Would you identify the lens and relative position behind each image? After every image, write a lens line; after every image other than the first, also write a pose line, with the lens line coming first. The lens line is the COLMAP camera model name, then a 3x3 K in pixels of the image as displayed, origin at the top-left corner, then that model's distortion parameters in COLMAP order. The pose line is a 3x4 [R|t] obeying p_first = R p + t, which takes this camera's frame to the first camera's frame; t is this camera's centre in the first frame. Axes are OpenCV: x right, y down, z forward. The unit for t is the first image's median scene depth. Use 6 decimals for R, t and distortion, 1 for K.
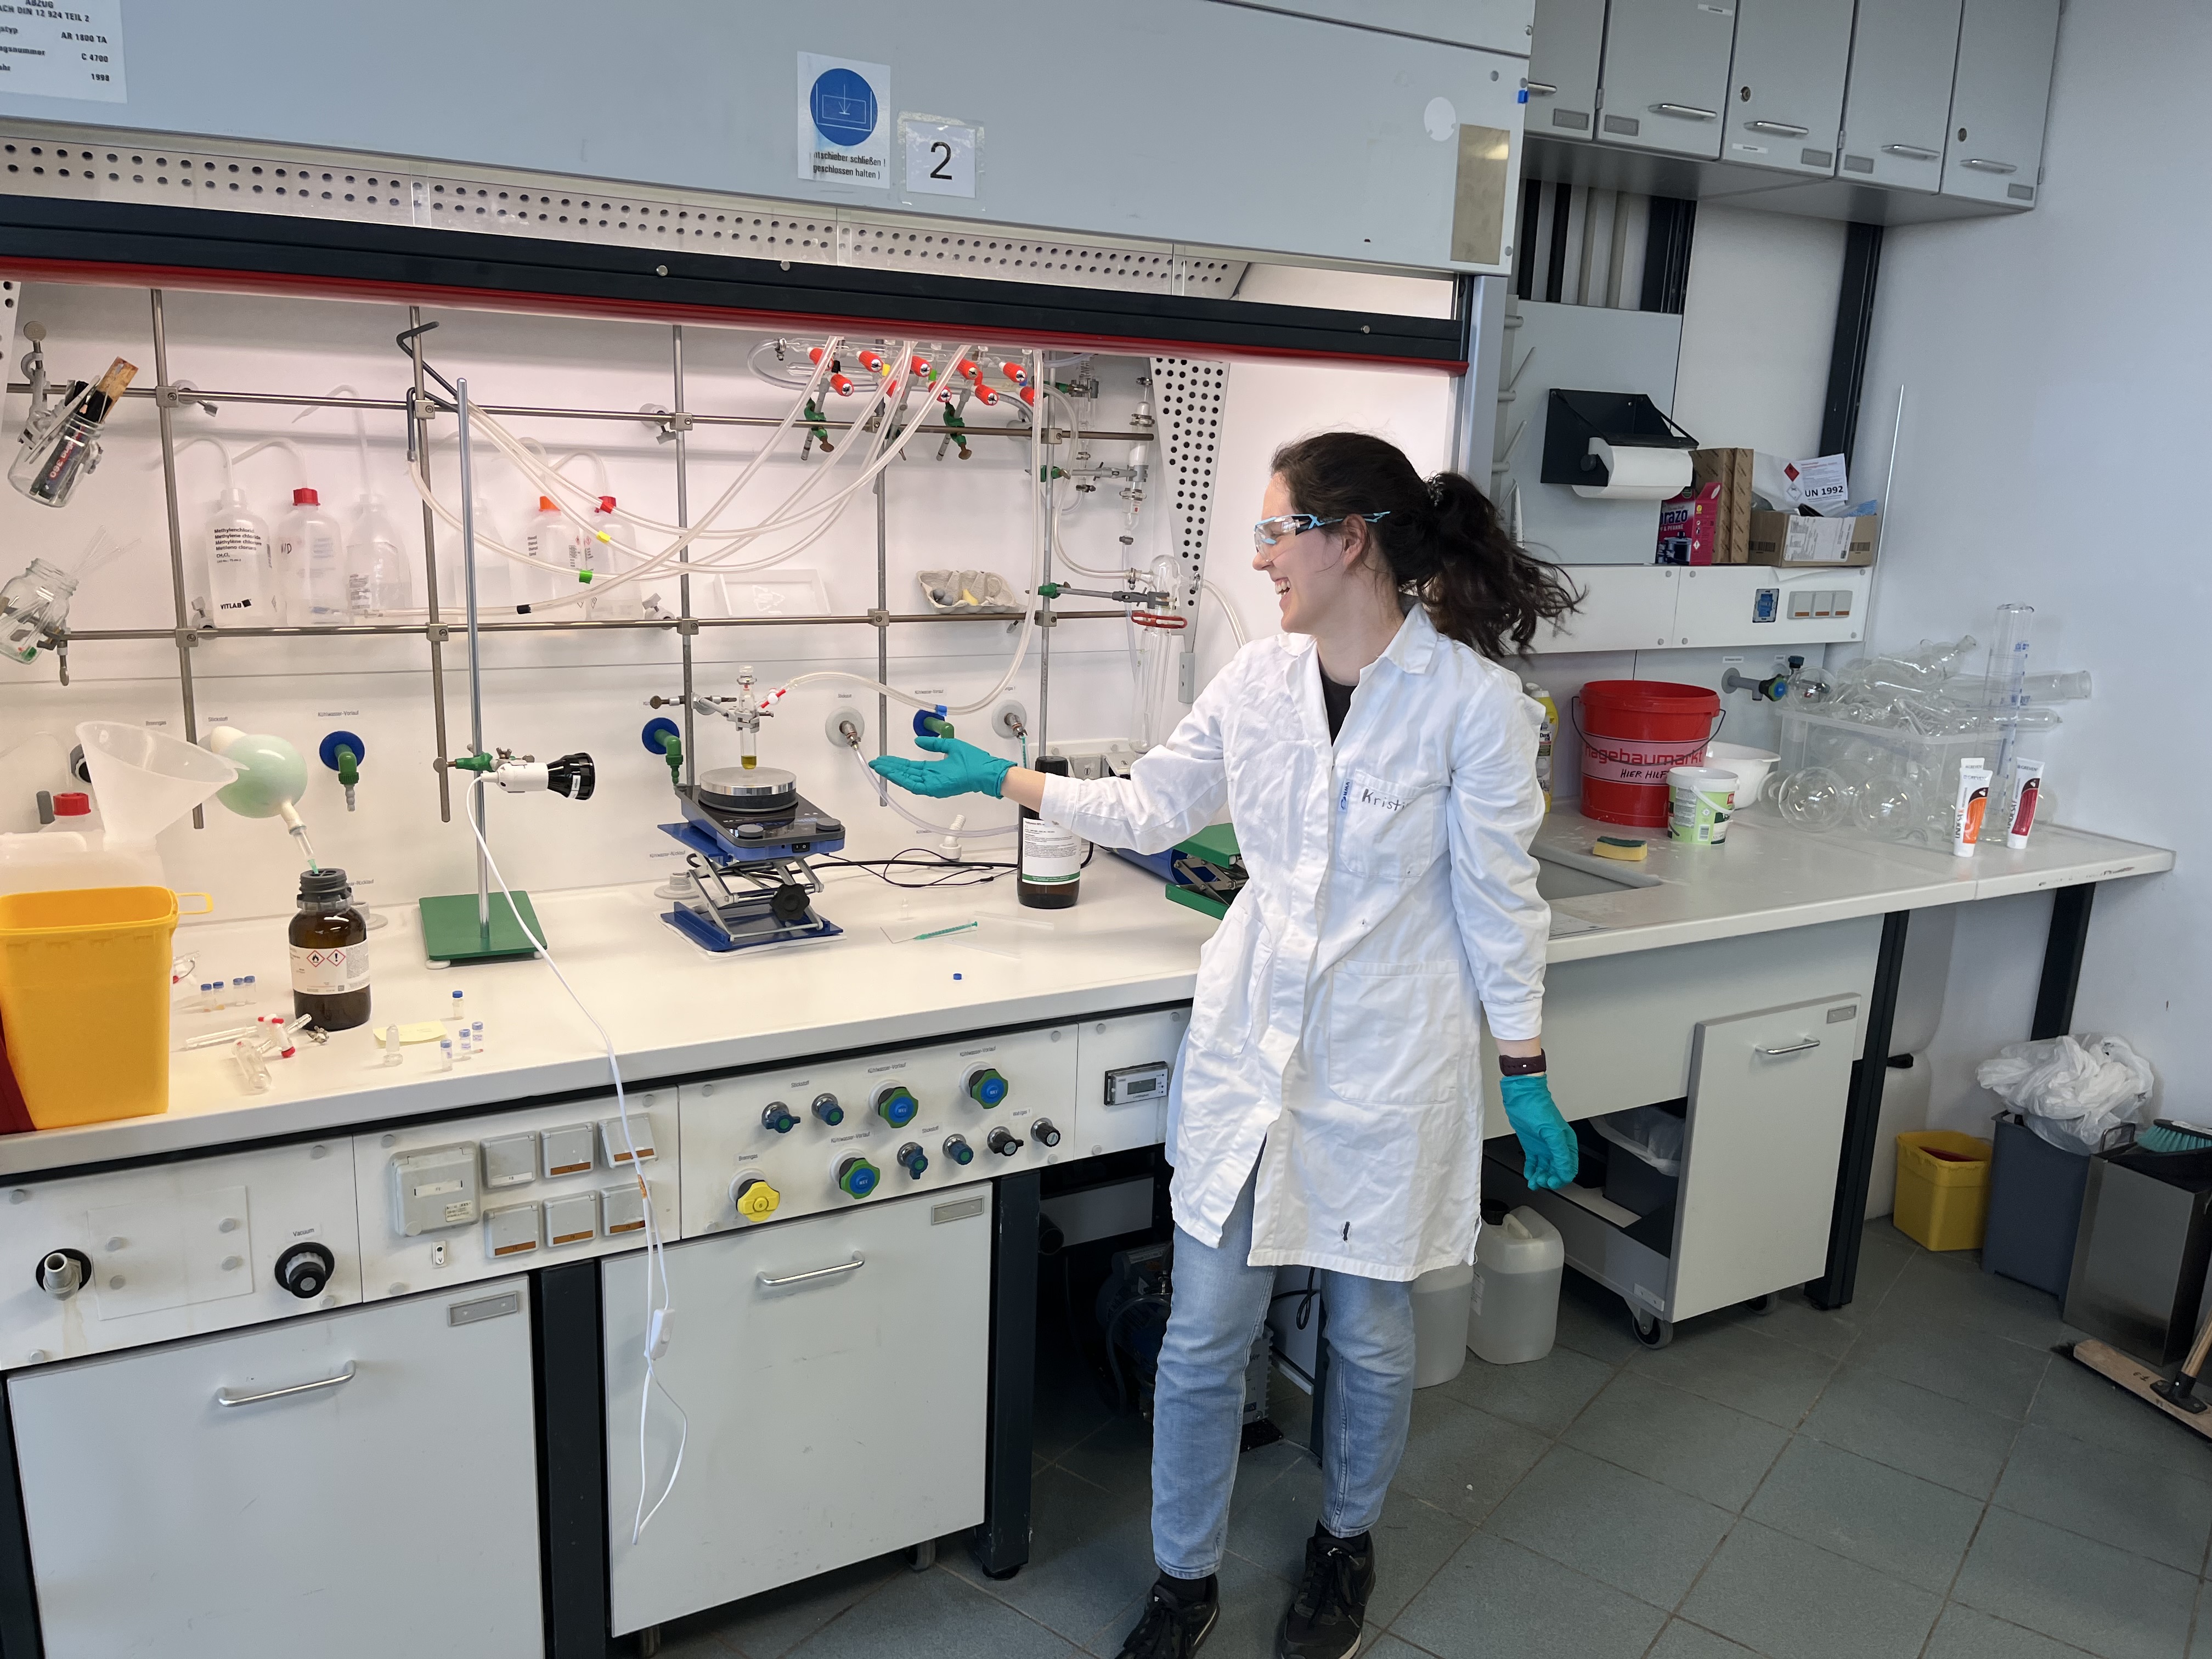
lens RADIAL K [[1809.9, 0, 1106.0], [0, 1809.9, 829.5], [0, 0, 1]] dist [0.028533, 0.000809]
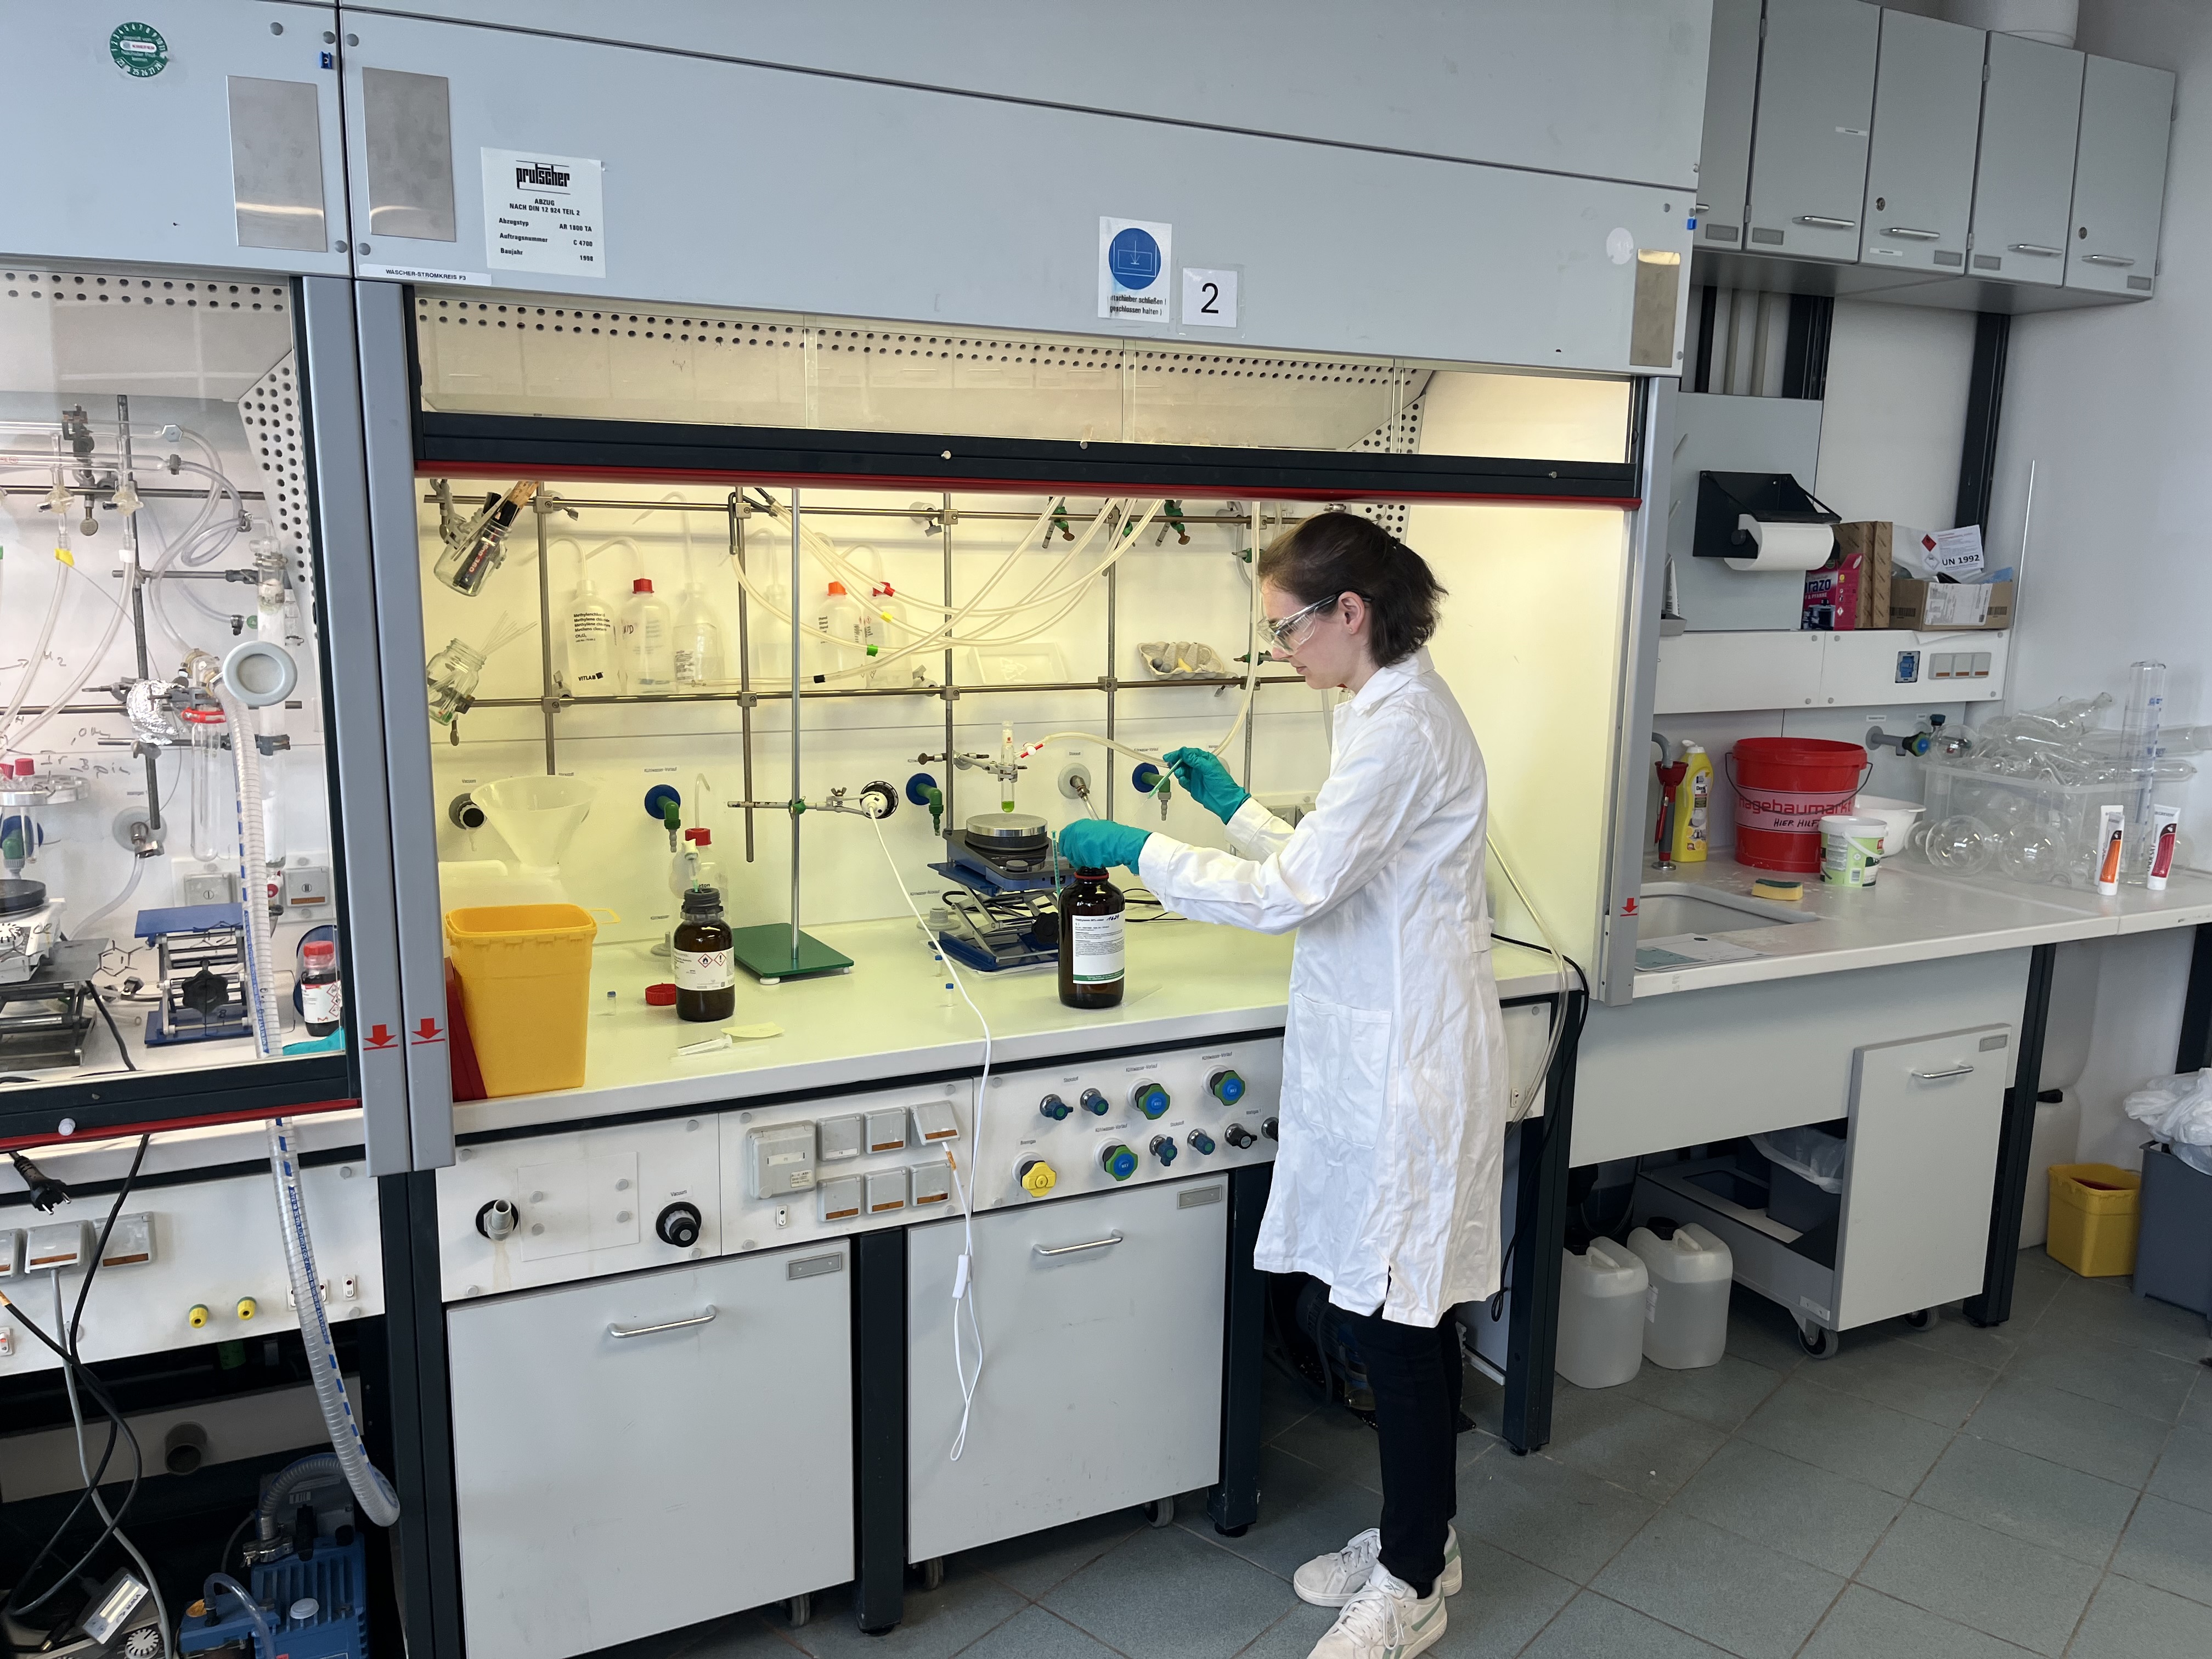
lens RADIAL K [[1789.4, 0, 1106.0], [0, 1789.4, 829.5], [0, 0, 1]] dist [0.069956, -0.094647]
pose [[0.997991, -0.006988, -0.062963, -0.056344], [0.004182, 0.998997, -0.044579, 0.024283], [0.063211, 0.044227, 0.997020, -0.117123]]
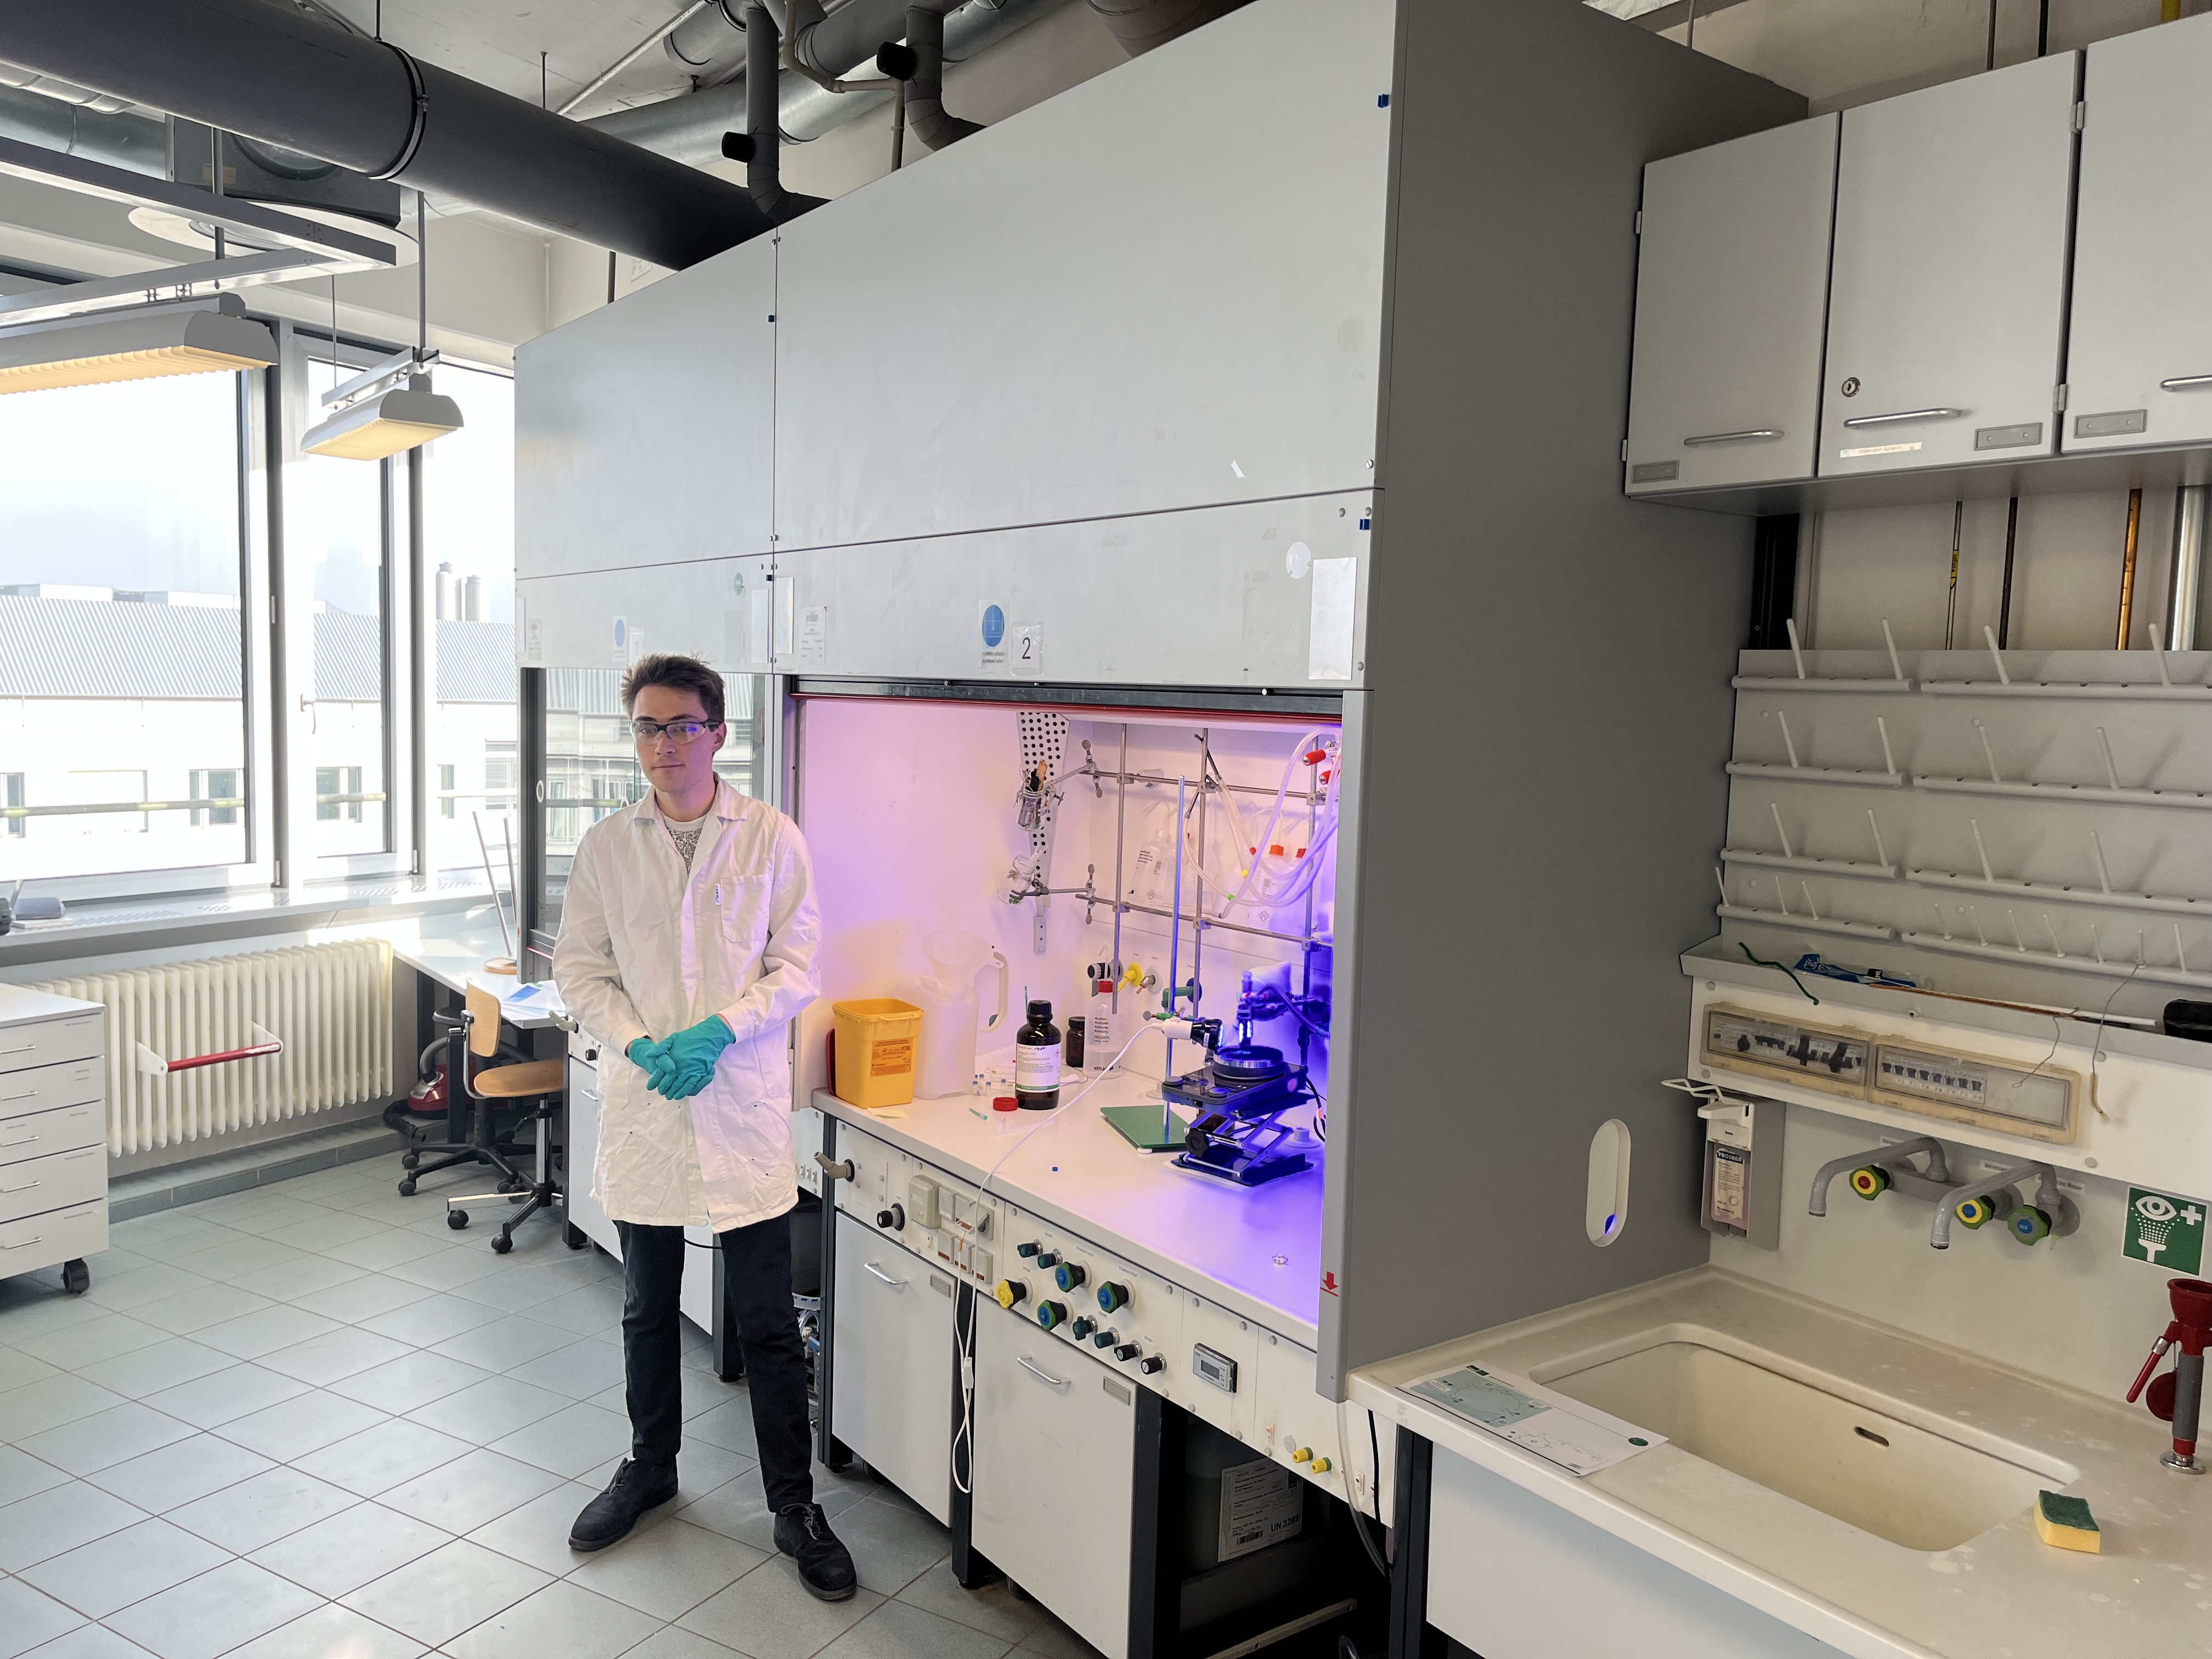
lens RADIAL K [[1789.4, 0, 1106.0], [0, 1789.4, 829.5], [0, 0, 1]] dist [0.069956, -0.094647]
pose [[0.065736, 0.041342, -0.996980, 1.141789], [-0.226532, 0.973671, 0.025439, -0.205613], [0.971783, 0.224176, 0.073371, 0.775522]]
